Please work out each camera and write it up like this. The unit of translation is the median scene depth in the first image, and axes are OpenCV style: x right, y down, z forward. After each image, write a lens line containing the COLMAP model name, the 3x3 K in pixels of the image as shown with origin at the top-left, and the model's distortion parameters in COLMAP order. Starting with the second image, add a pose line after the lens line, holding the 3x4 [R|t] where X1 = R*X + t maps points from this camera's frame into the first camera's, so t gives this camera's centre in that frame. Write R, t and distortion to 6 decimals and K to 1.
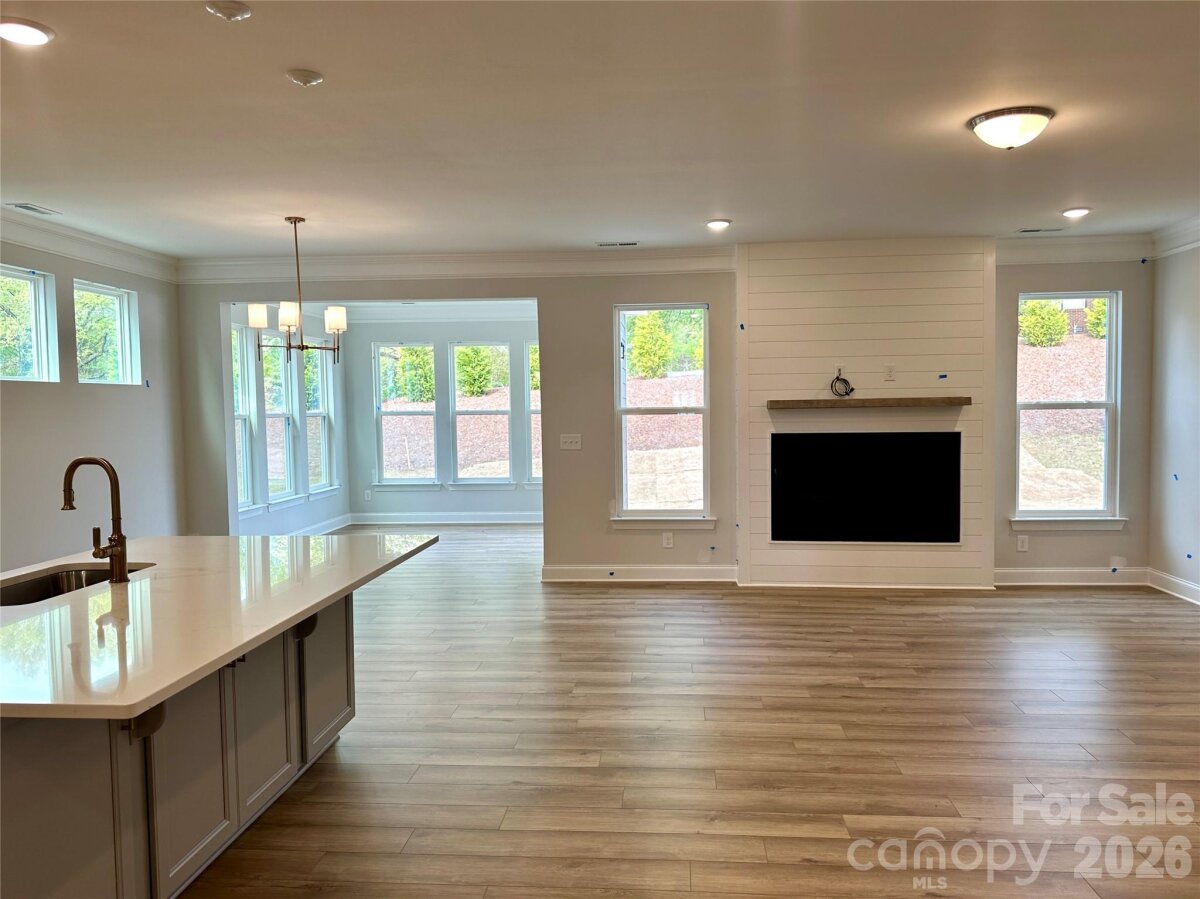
lens RADIAL K [[858.2, 0, 601.1], [0, 858.2, 458.0], [0, 0, 1]] dist [0.121603, -0.160808]
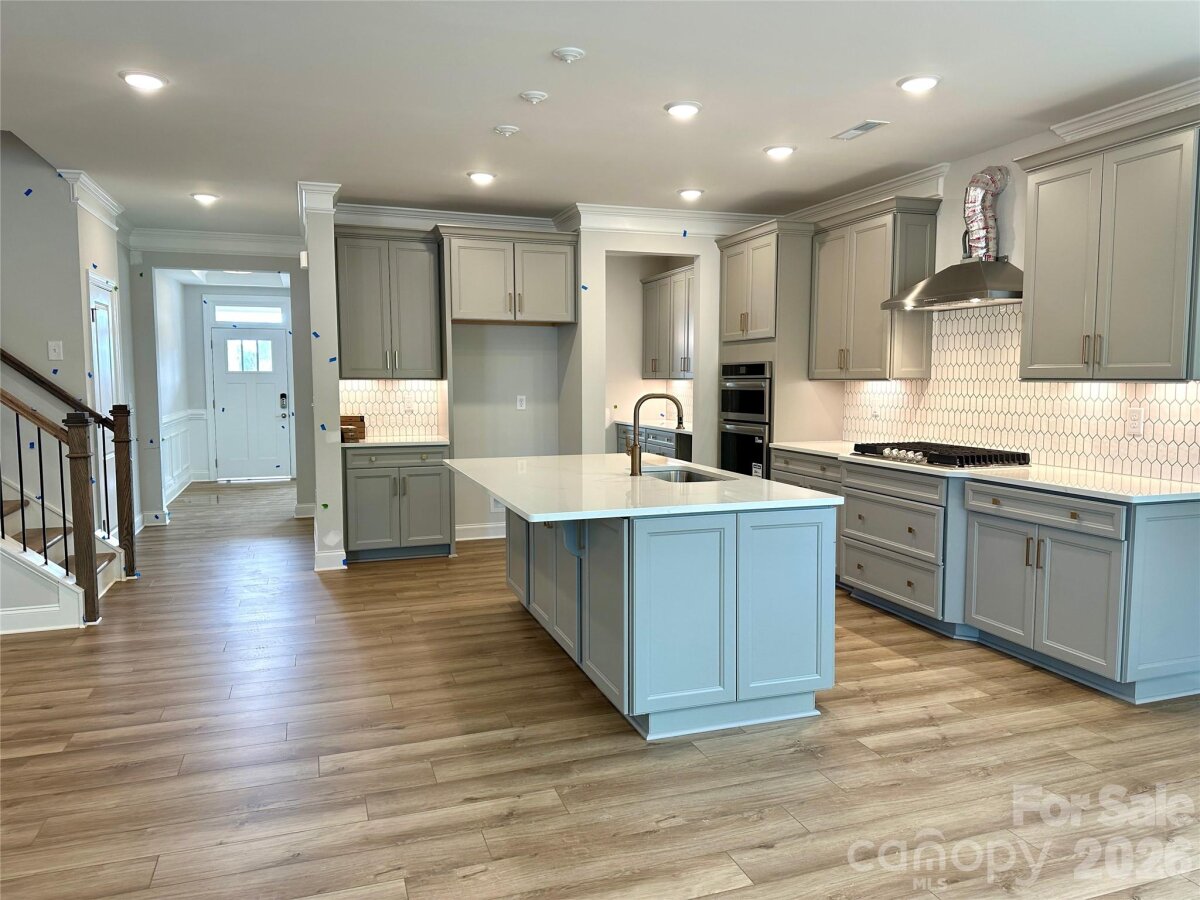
lens RADIAL K [[840.1, 0, 608.3], [0, 840.1, 447.2], [0, 0, 1]] dist [0.057747, -0.067537]
pose [[-0.910259, 0.048793, -0.411154, 0.064957], [-0.011804, 0.989570, 0.143568, -0.086863], [0.413870, 0.135538, -0.900189, 1.735403]]
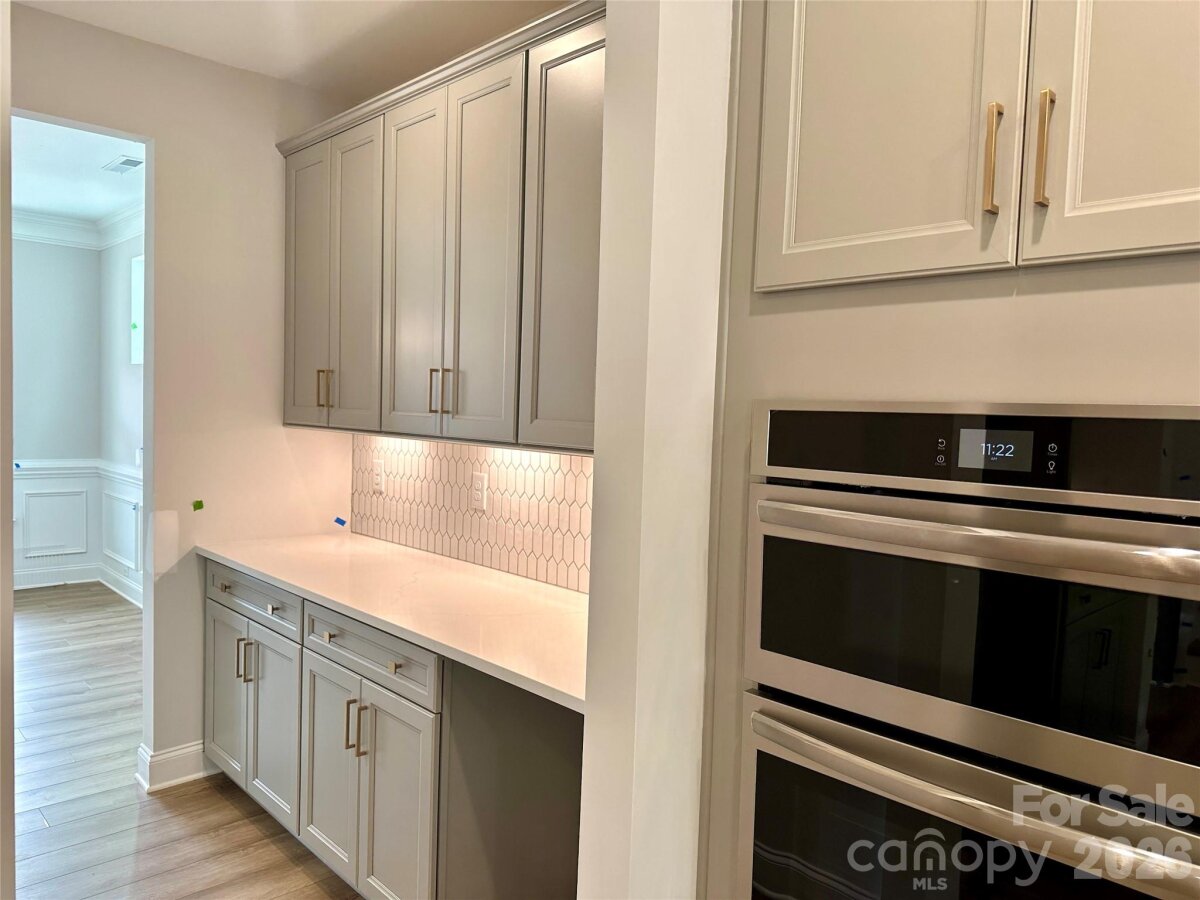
lens RADIAL K [[858.2, 0, 601.1], [0, 858.2, 458.5], [0, 0, 1]] dist [0.121603, -0.160808]
pose [[-0.664674, 0.040298, -0.746046, -0.592907], [-0.067003, 0.991306, 0.113241, -0.021564], [0.744123, 0.125256, -0.656195, 0.373182]]
